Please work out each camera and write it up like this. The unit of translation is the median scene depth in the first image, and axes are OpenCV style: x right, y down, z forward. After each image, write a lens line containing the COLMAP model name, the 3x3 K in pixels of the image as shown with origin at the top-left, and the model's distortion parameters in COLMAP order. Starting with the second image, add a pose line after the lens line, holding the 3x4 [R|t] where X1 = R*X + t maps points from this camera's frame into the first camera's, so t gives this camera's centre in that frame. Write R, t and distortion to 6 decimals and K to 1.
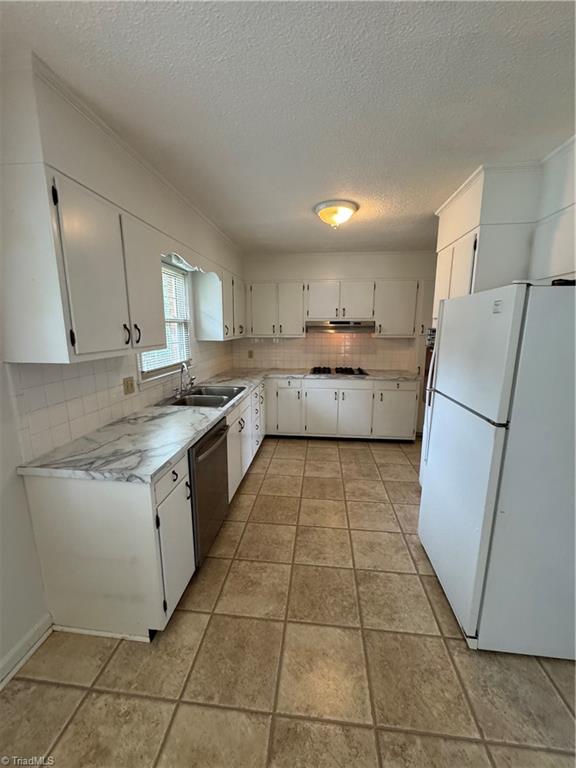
lens RADIAL K [[304.1, 0, 288.1], [0, 304.1, 385.0], [0, 0, 1]] dist [-0.002501, 0.000700]
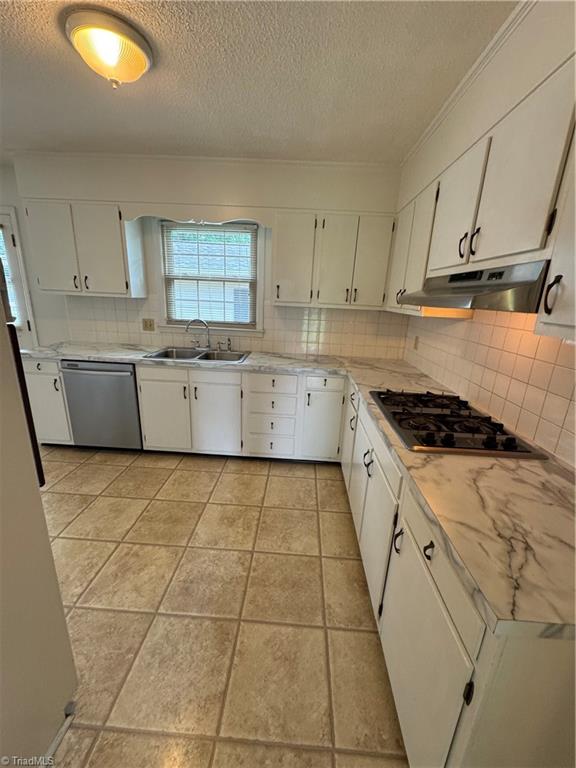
lens RADIAL K [[304.1, 0, 290.6], [0, 304.1, 384.2], [0, 0, 1]] dist [-0.002501, 0.000700]
pose [[0.070996, 0.284527, -0.956036, 0.638916], [-0.233511, 0.936562, 0.261390, -0.176429], [0.969759, 0.204687, 0.132932, 1.017899]]
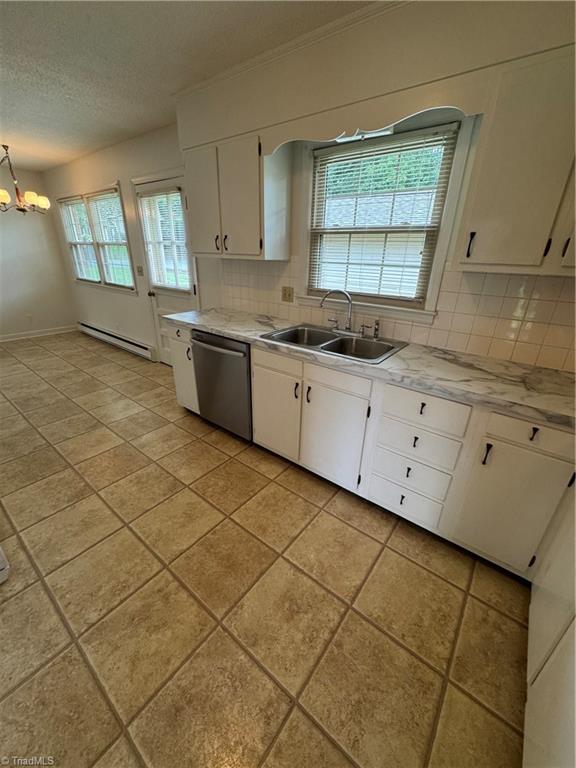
lens RADIAL K [[304.1, 0, 291.1], [0, 304.1, 384.1], [0, 0, 1]] dist [-0.002501, 0.000700]
pose [[-0.521070, 0.330884, -0.786766, 0.332955], [-0.182833, 0.857128, 0.481565, -0.178373], [0.833701, 0.394776, -0.386127, 1.075759]]
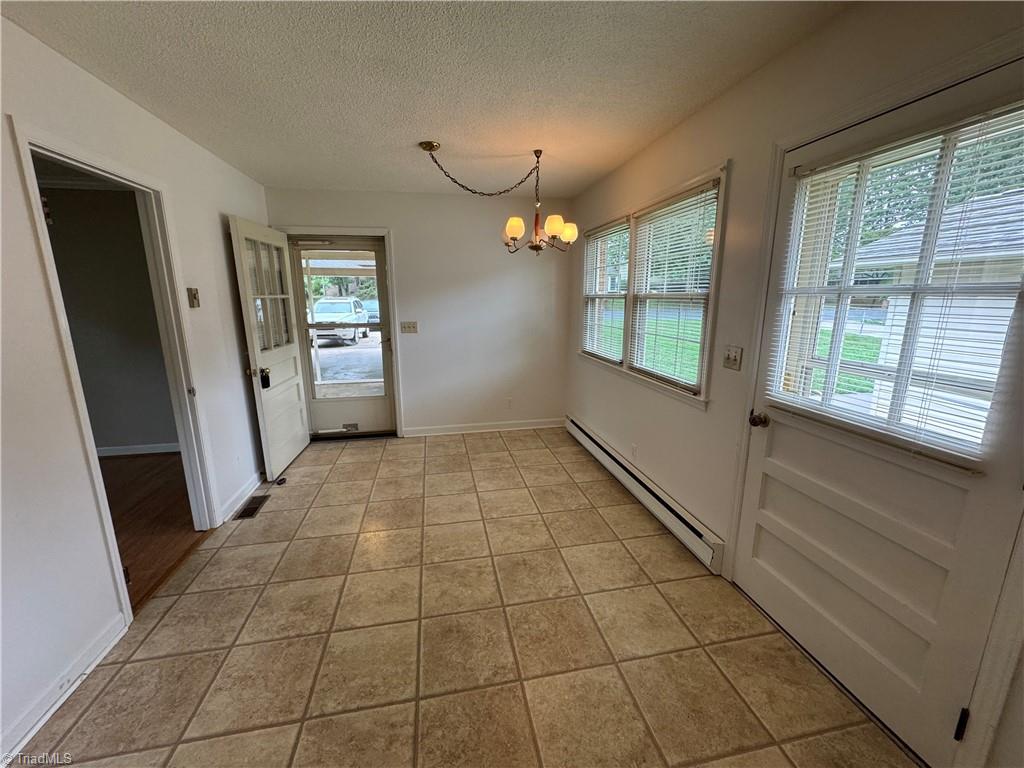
lens RADIAL K [[405.5, 0, 513.6], [0, 405.5, 376.0], [0, 0, 1]] dist [-0.002501, 0.000700]
pose [[-0.953543, 0.068557, -0.293352, 0.083905], [-0.045782, 0.929475, 0.366034, -0.071459], [0.297757, 0.362459, -0.883156, 0.433551]]
